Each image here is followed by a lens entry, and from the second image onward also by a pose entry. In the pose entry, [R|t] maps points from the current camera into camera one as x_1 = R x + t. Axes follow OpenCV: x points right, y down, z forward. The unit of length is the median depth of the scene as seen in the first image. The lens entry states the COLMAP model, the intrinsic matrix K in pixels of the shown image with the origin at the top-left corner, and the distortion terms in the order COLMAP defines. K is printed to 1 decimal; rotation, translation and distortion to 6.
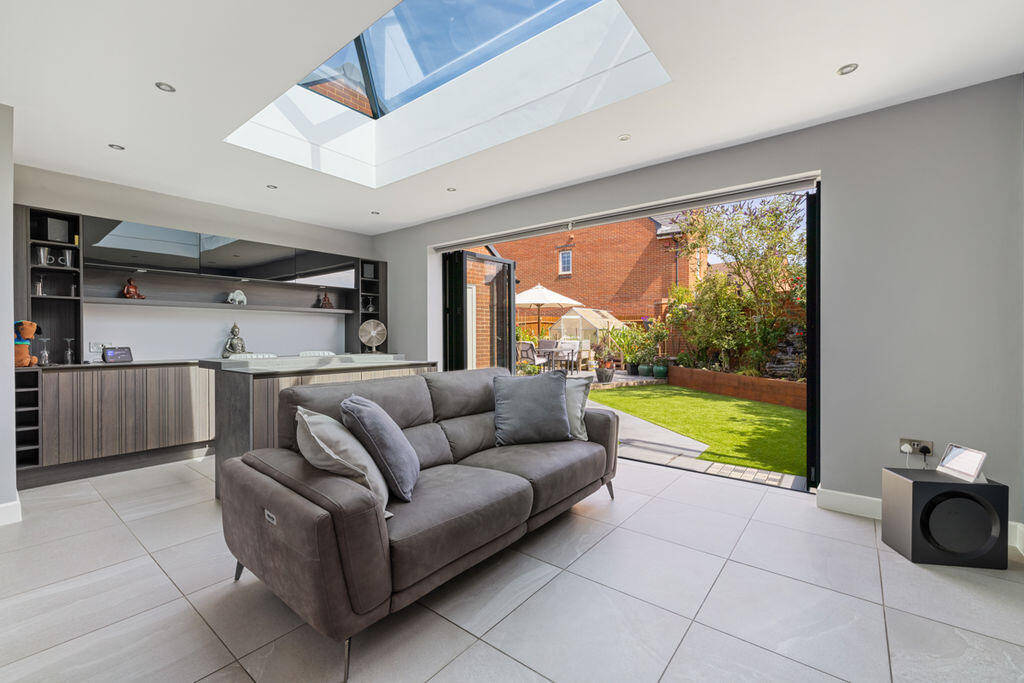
lens RADIAL K [[425.3, 0, 512.0], [0, 425.3, 341.5], [0, 0, 1]] dist [-0.000933, -0.000118]
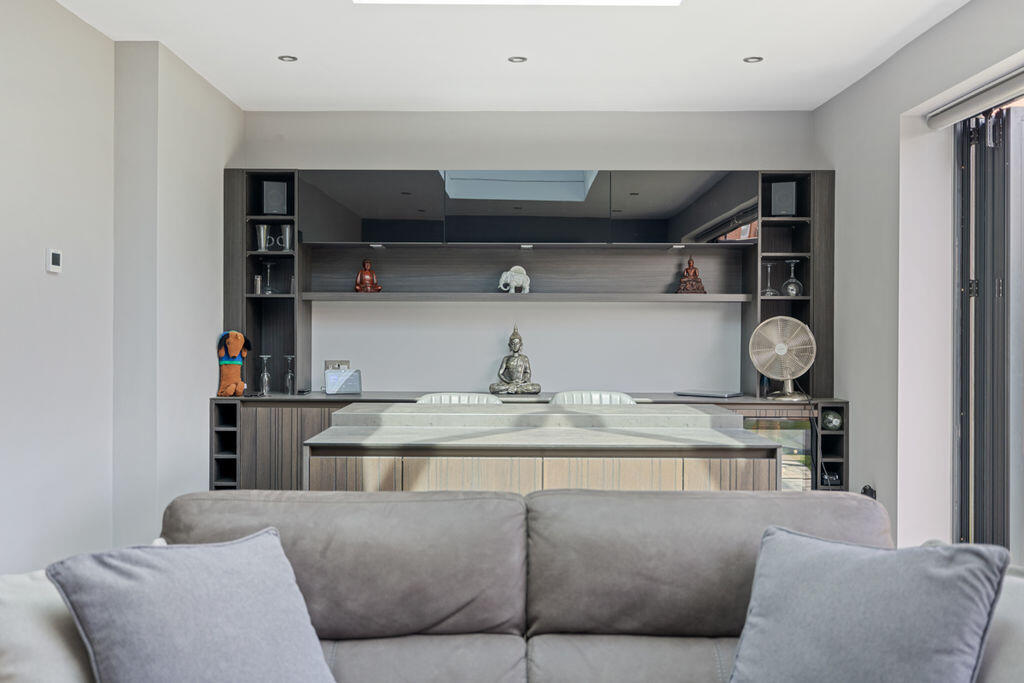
lens RADIAL K [[898.1, 0, 512.0], [0, 898.1, 341.5], [0, 0, 1]] dist [0.005392, 0.004552]
pose [[0.623954, 0.015141, -0.781315, 0.189044], [-0.014909, 0.999861, 0.007470, -0.029199], [0.781319, 0.006988, 0.624093, 0.247204]]
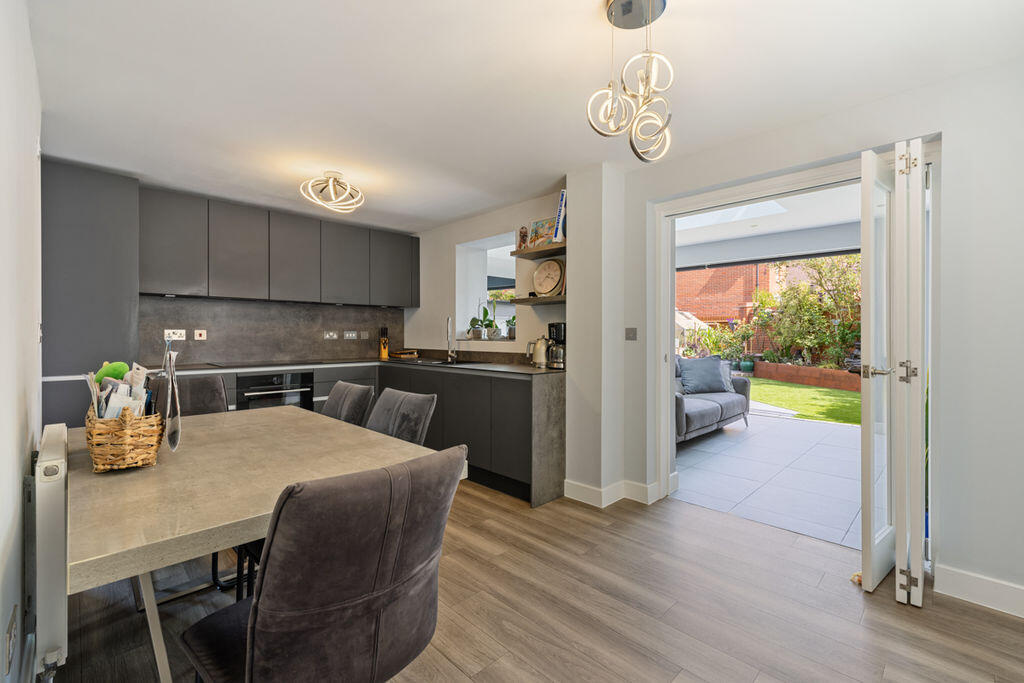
lens RADIAL K [[434.9, 0, 512.0], [0, 434.9, 341.5], [0, 0, 1]] dist [0.000715, 0.000056]
pose [[0.992409, 0.002460, -0.122957, -0.275394], [-0.002120, 0.999994, 0.002898, 0.001556], [0.122963, -0.002615, 0.992408, -0.501461]]
